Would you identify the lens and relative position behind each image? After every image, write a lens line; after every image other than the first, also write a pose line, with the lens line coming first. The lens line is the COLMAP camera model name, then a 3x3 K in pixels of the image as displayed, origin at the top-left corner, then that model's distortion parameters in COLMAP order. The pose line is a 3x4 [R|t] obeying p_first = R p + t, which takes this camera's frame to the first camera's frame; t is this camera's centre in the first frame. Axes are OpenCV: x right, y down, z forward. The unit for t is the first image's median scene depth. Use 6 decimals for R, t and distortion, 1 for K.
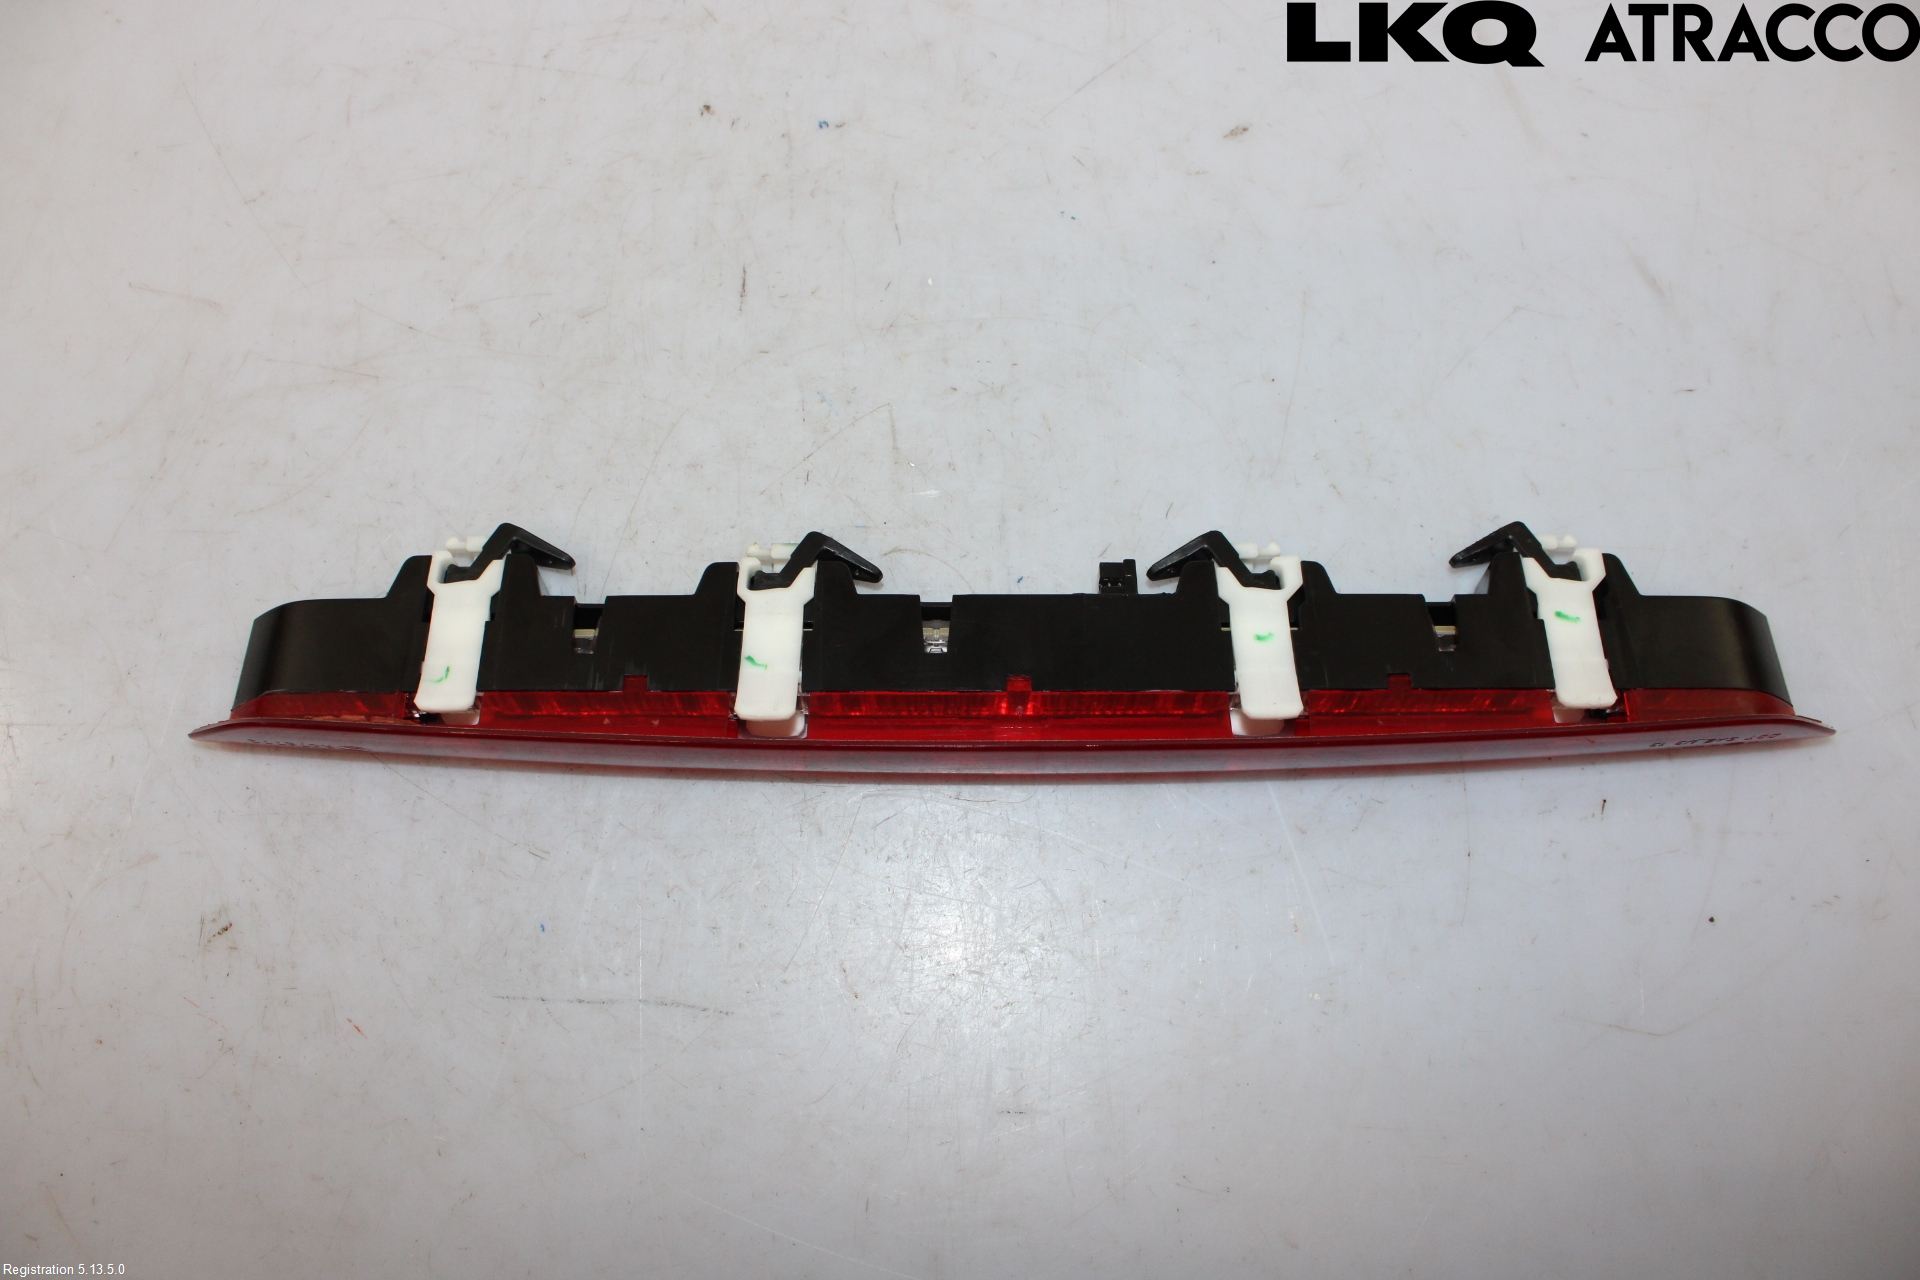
lens RADIAL K [[1493.5, 0, 961.1], [0, 1493.5, 648.5], [0, 0, 1]] dist [-0.166484, 0.119365]
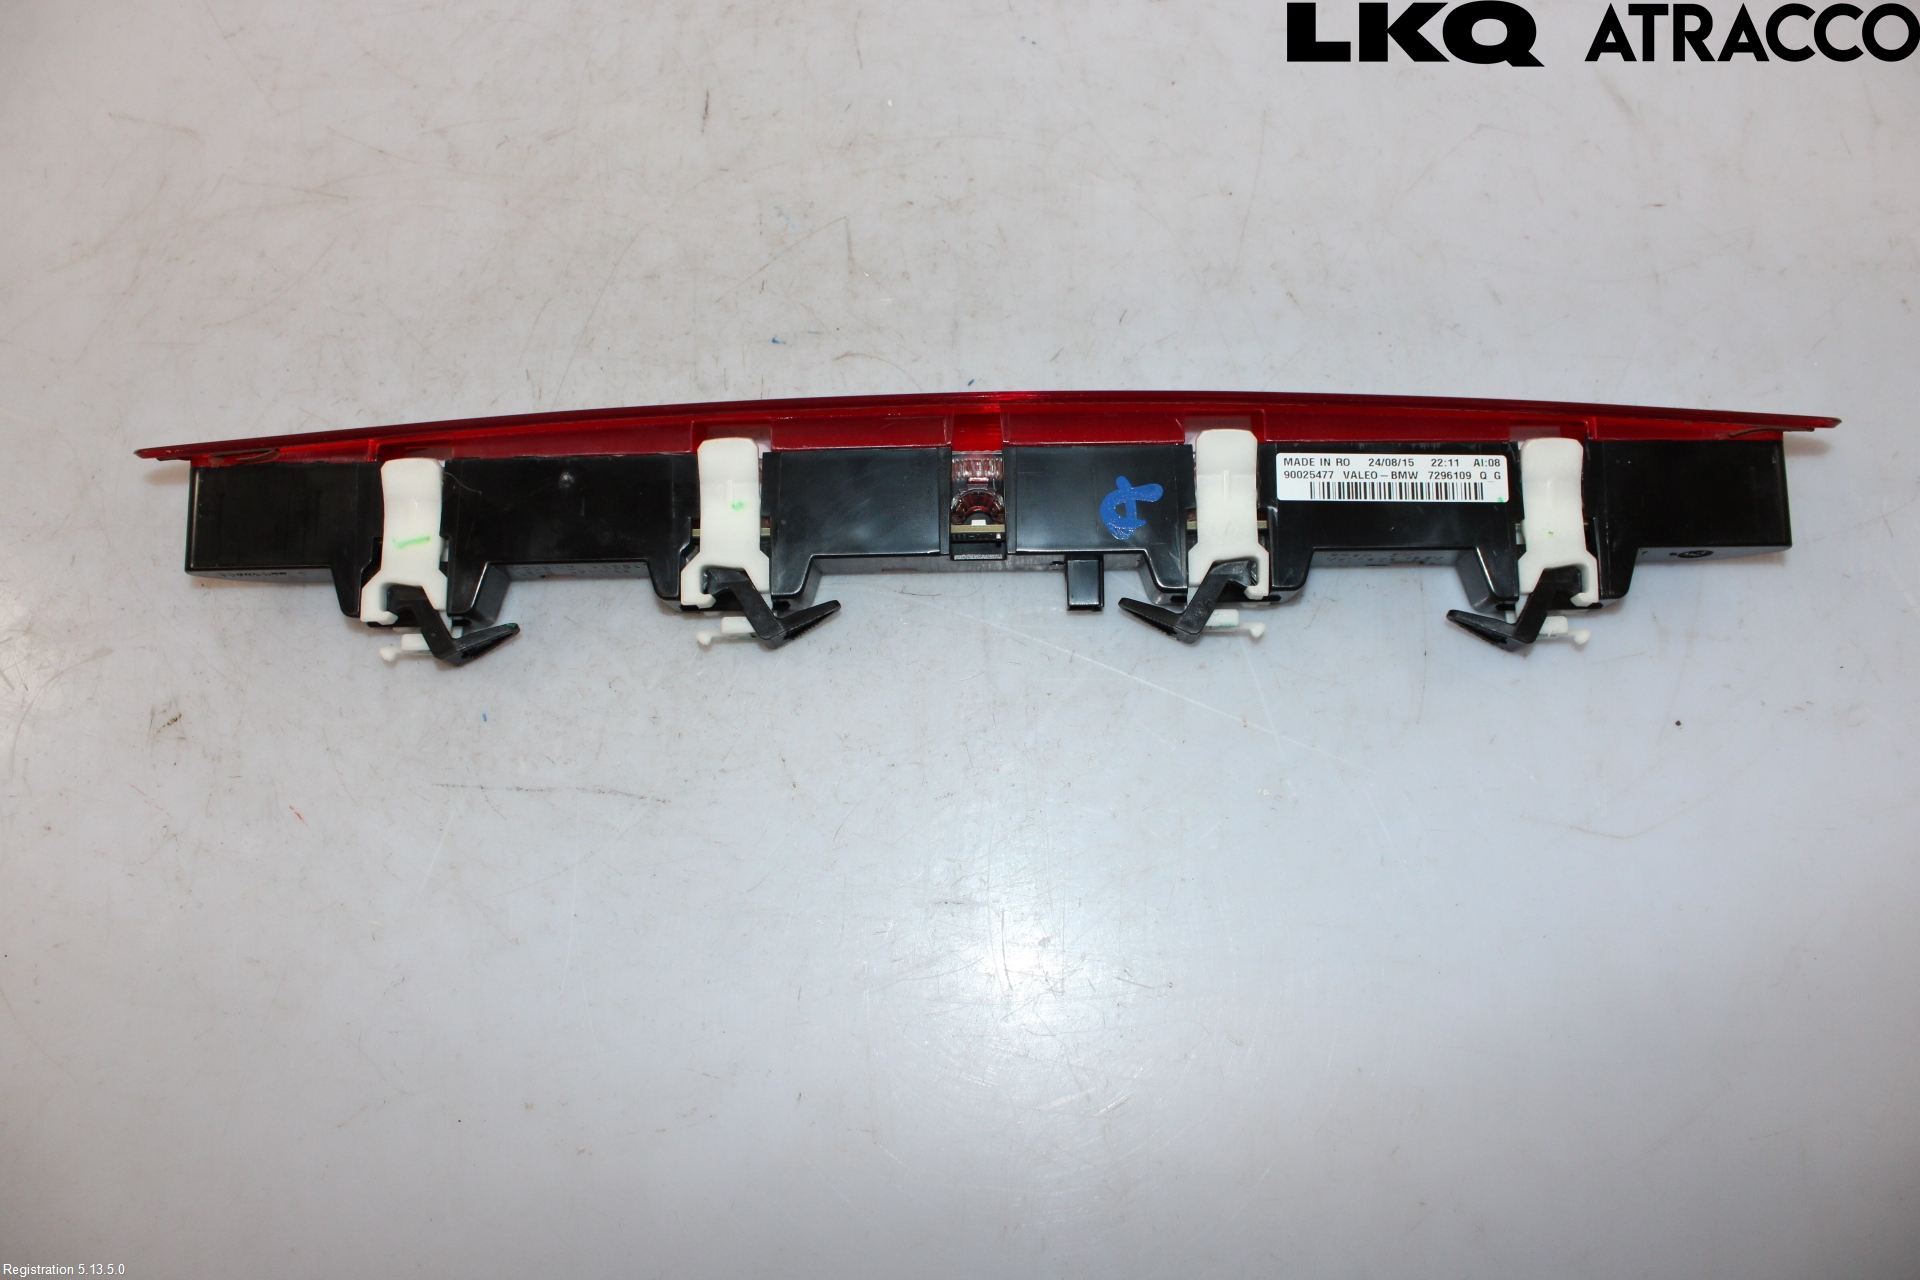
lens RADIAL K [[1493.5, 0, 972.0], [0, 1493.5, 642.7], [0, 0, 1]] dist [-0.166484, 0.119365]
pose [[0.999532, 0.005435, -0.030112, 0.069882], [-0.005864, 0.999883, -0.014161, 0.139494], [0.030032, 0.014331, 0.999446, 0.009782]]
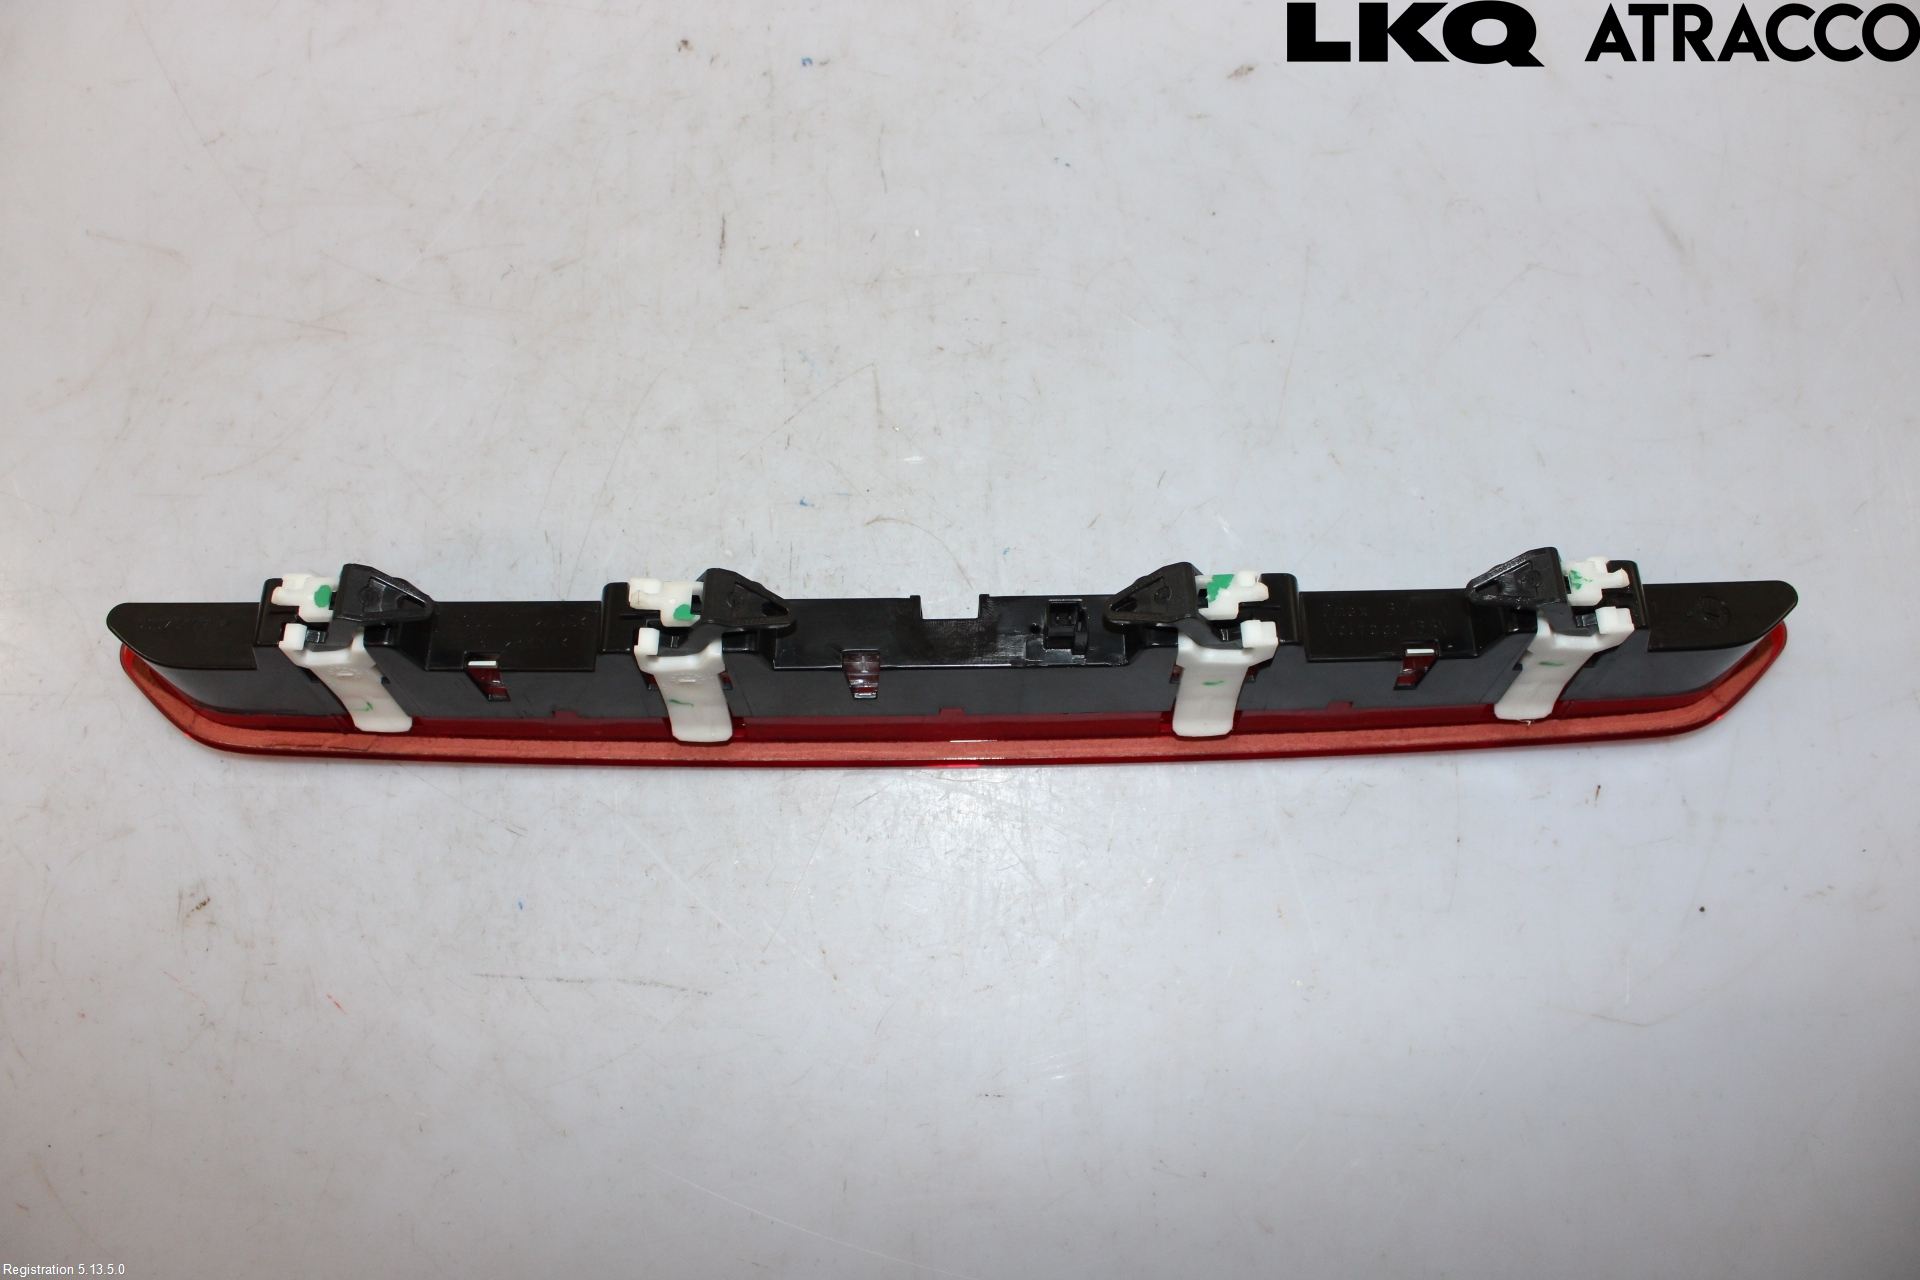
lens RADIAL K [[1493.5, 0, 957.2], [0, 1493.5, 635.3], [0, 0, 1]] dist [-0.166484, 0.119365]
pose [[0.999933, 0.008688, -0.007703, 0.015360], [-0.008004, 0.996365, 0.084805, -0.072358], [0.008411, -0.084738, 0.996368, 0.025724]]
